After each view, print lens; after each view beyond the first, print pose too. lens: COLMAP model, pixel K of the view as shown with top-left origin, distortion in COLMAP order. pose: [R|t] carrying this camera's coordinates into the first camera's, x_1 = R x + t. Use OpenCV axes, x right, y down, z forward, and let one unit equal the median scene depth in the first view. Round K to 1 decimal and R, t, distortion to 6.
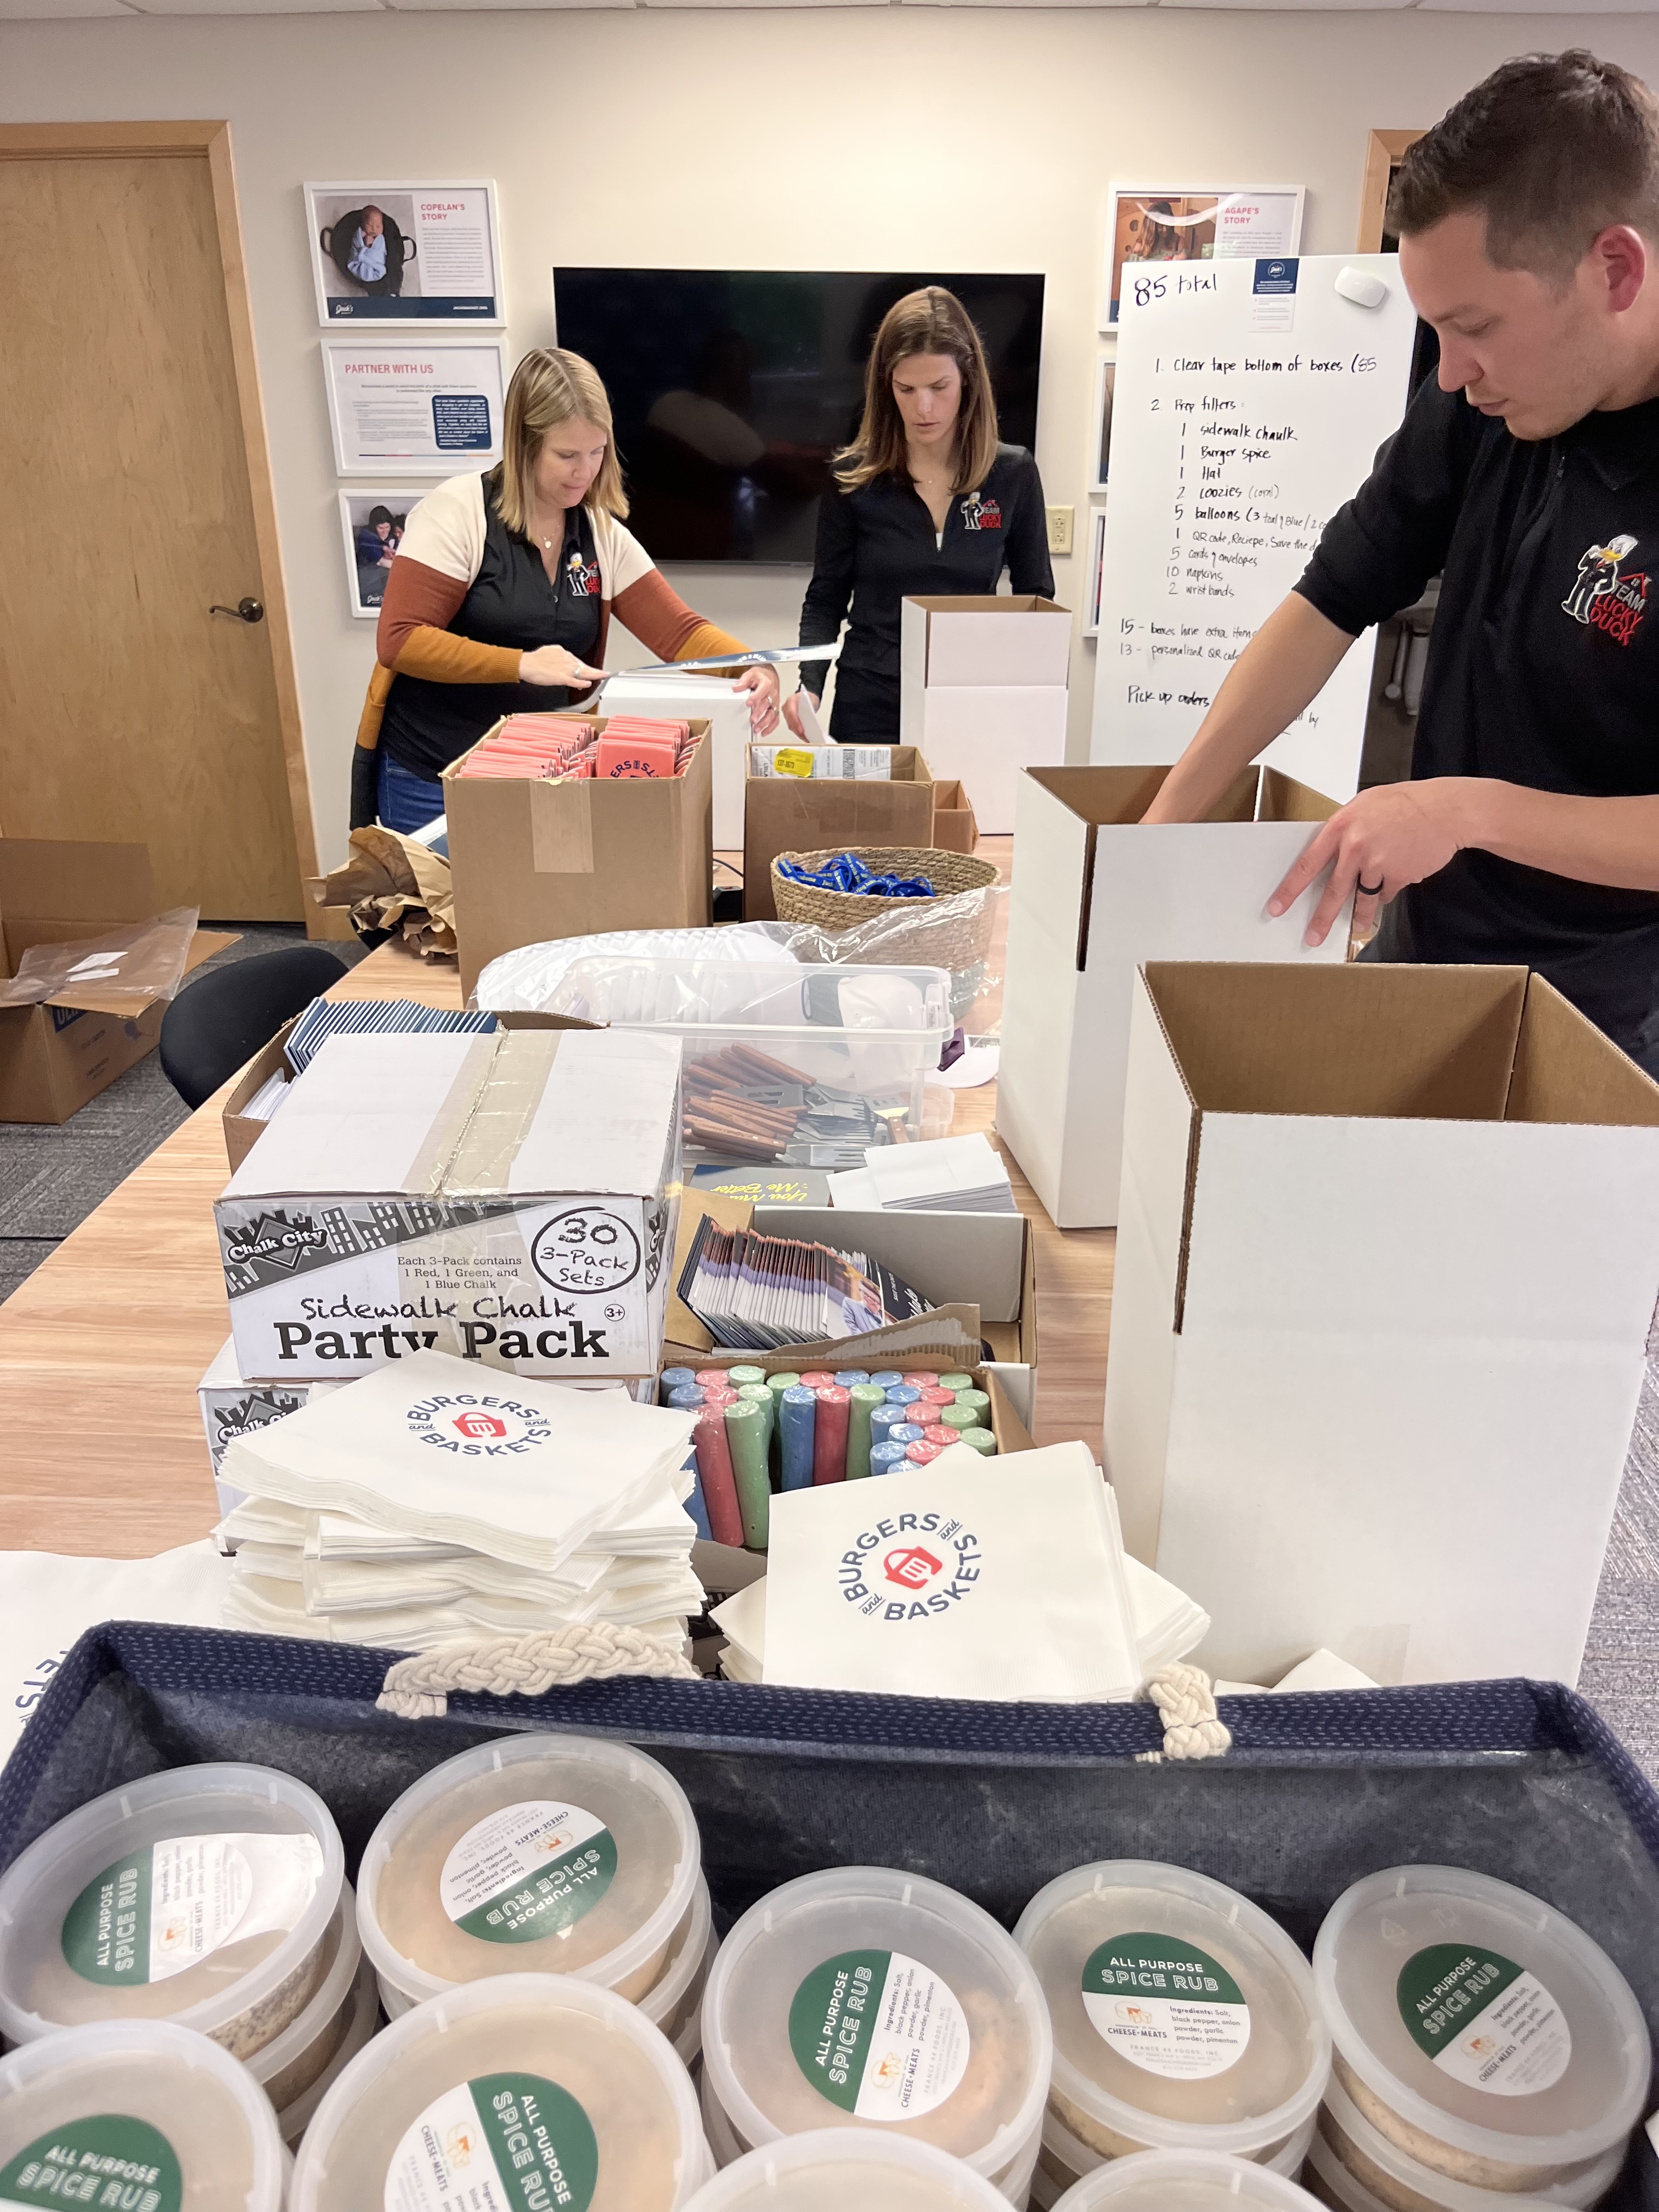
lens RADIAL K [[1672.5, 0, 829.5], [0, 1672.5, 1106.0], [0, 0, 1]] dist [0.009960, 0.002826]
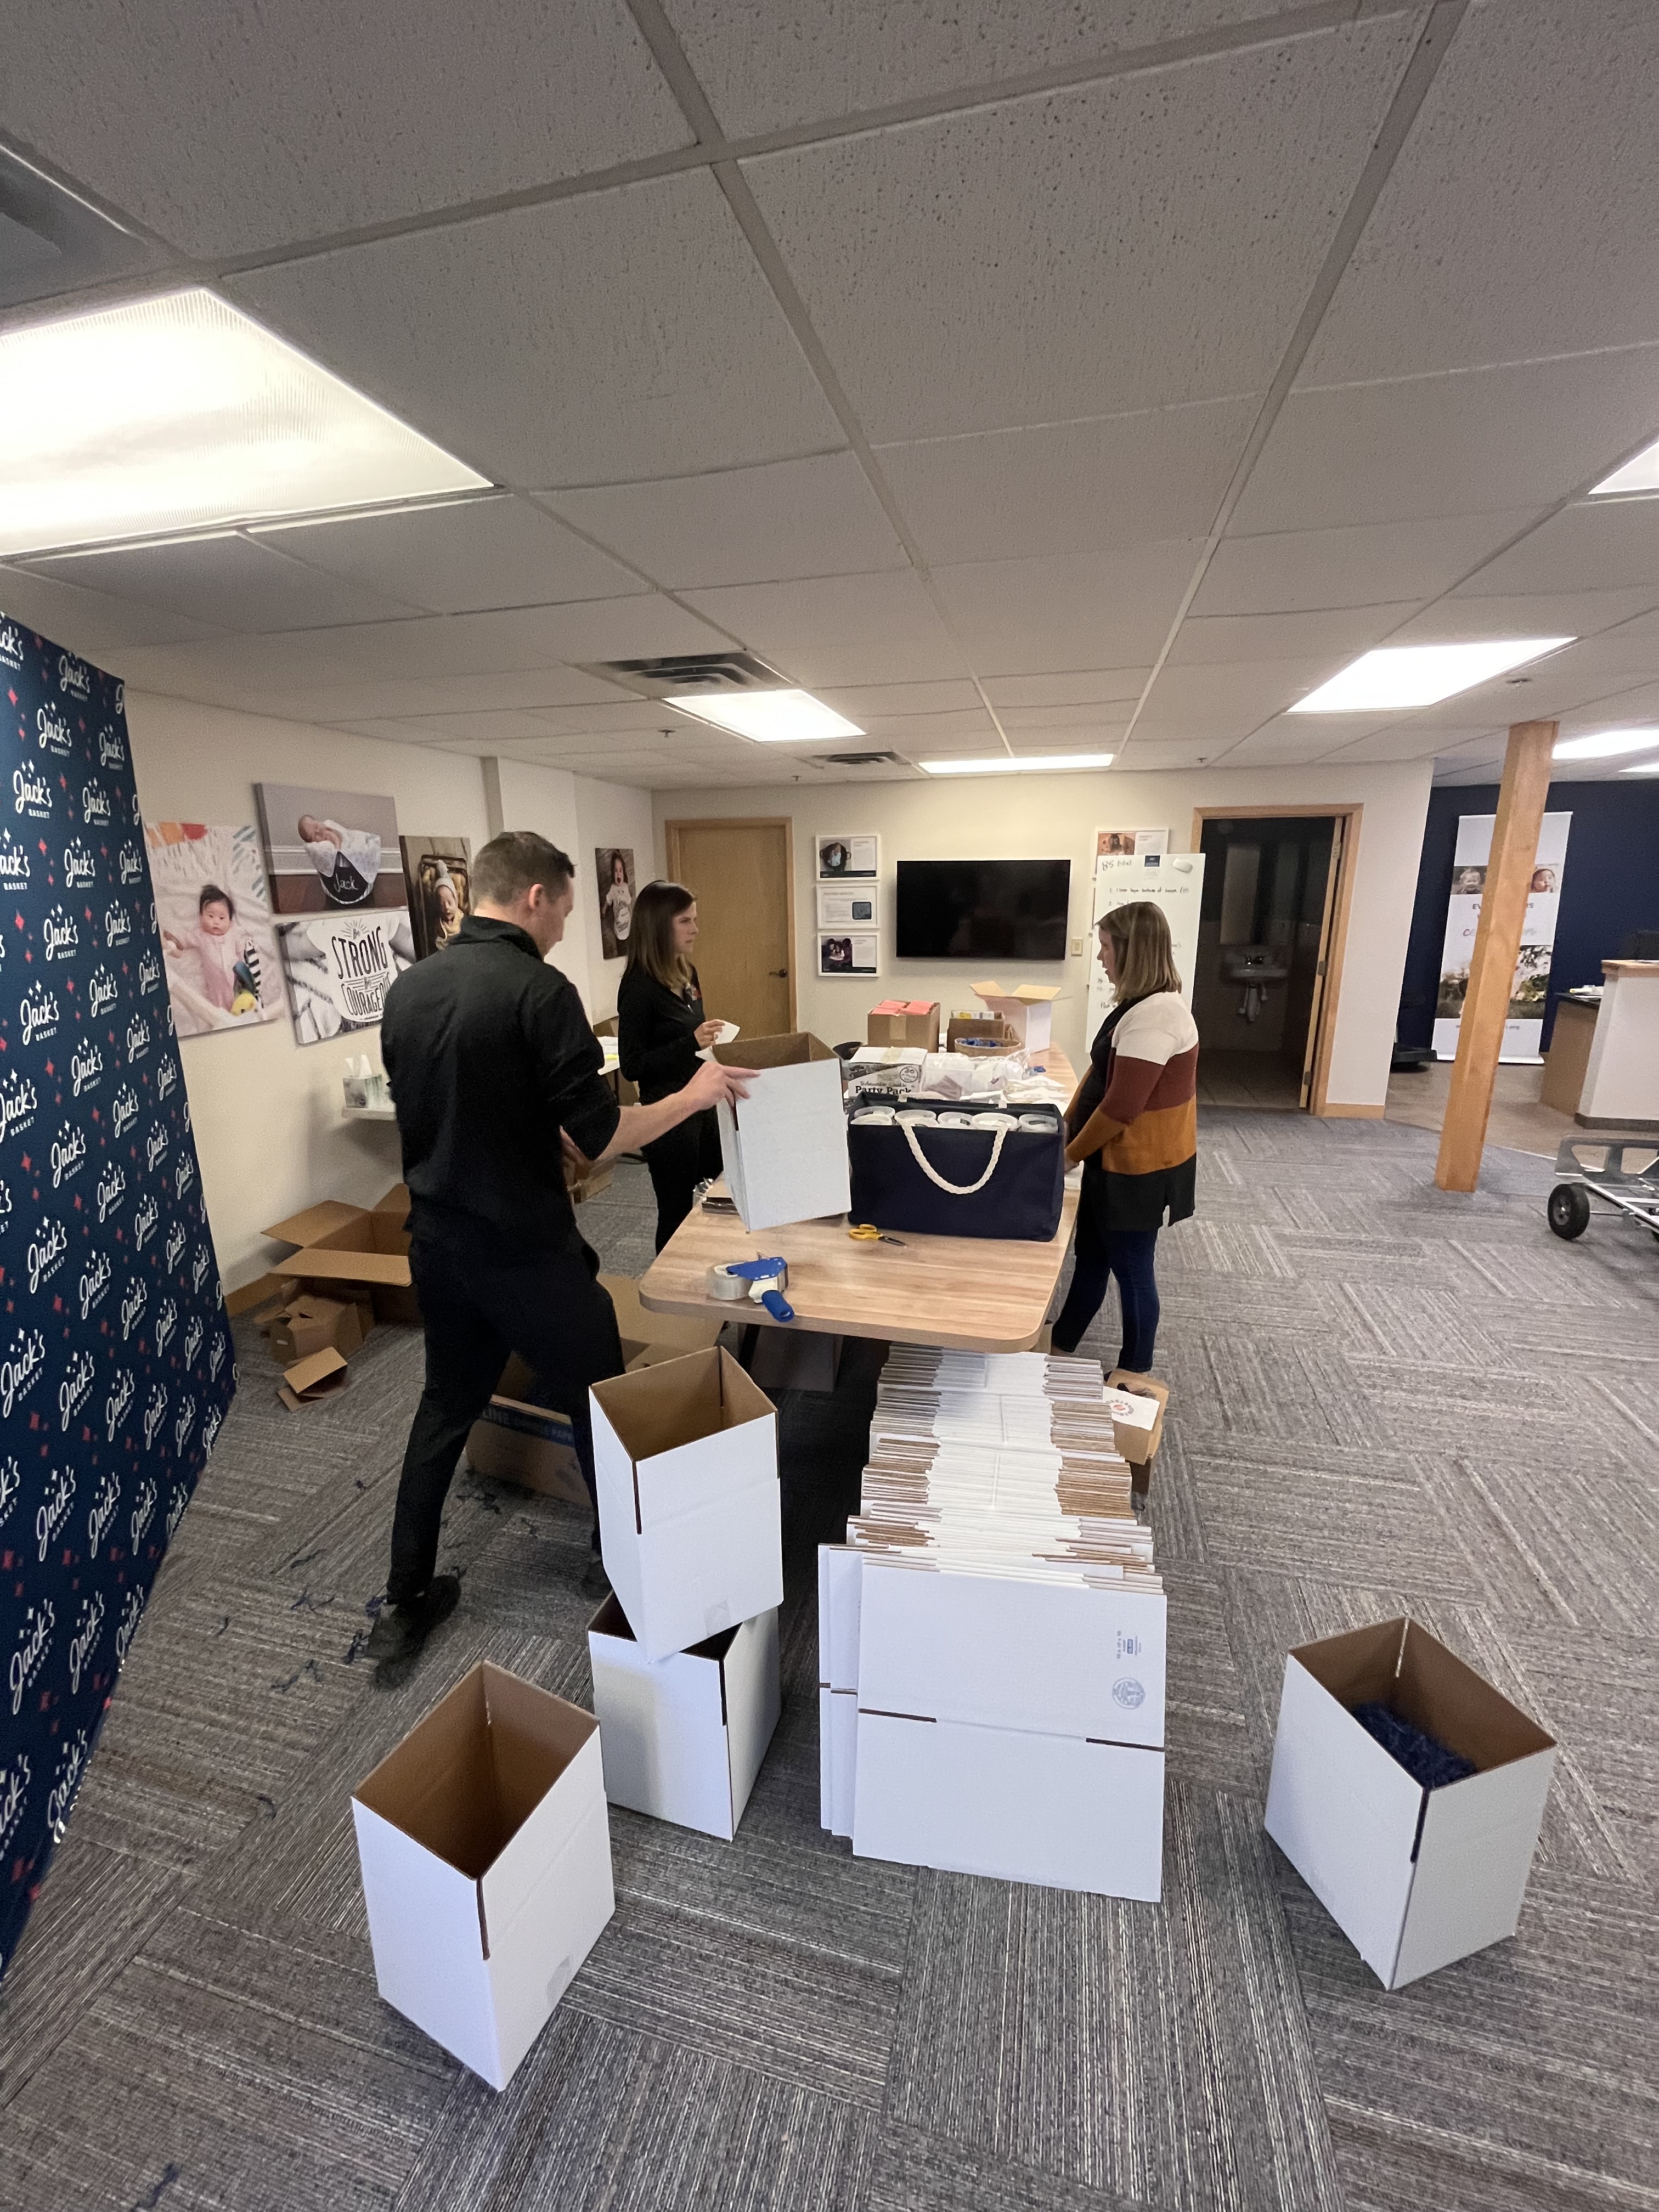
lens RADIAL K [[884.3, 0, 829.5], [0, 884.3, 1106.0], [0, 0, 1]] dist [0.001258, 0.000022]
pose [[0.978817, 0.037439, -0.201285, 0.046396], [-0.065816, 0.988494, -0.136194, 0.138390], [0.193870, 0.146556, 0.970018, -0.447926]]
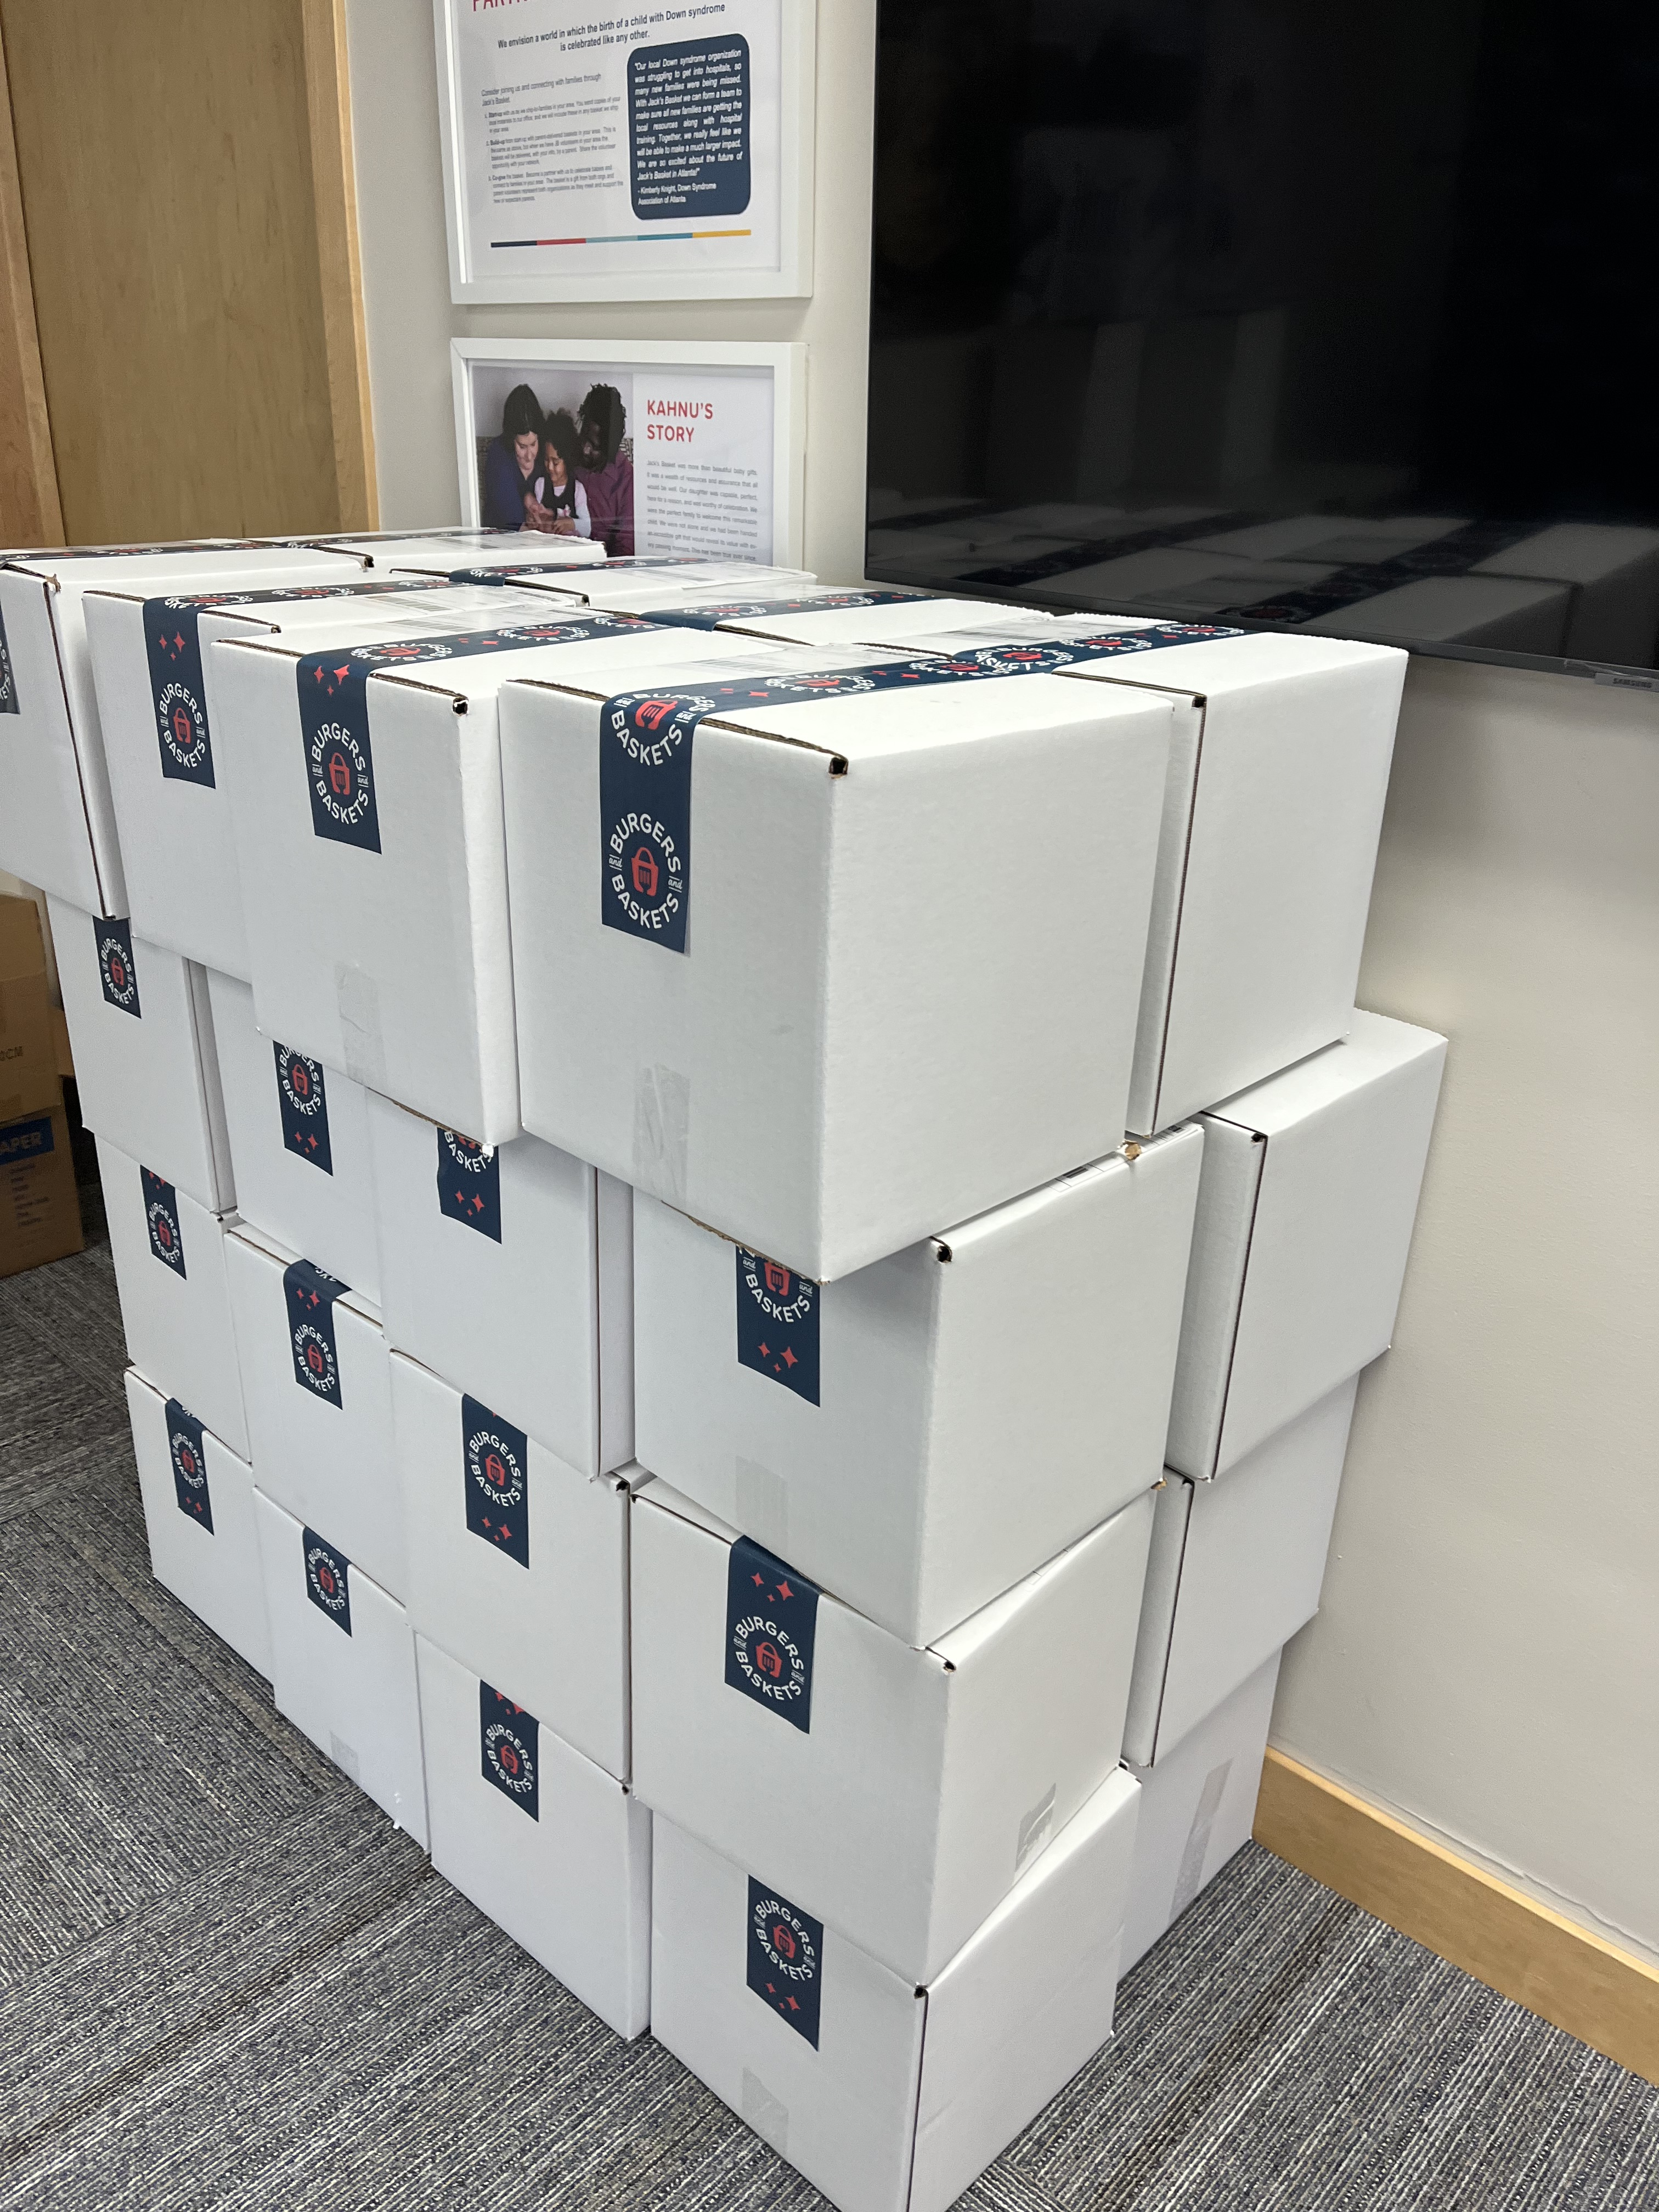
lens RADIAL K [[1683.8, 0, 829.5], [0, 1683.8, 1106.0], [0, 0, 1]] dist [0.088167, -0.128242]
pose [[0.757243, 0.273354, -0.593179, 0.054093], [-0.283585, 0.955736, 0.078410, -0.273127], [0.588356, 0.108841, 0.801243, 0.808747]]
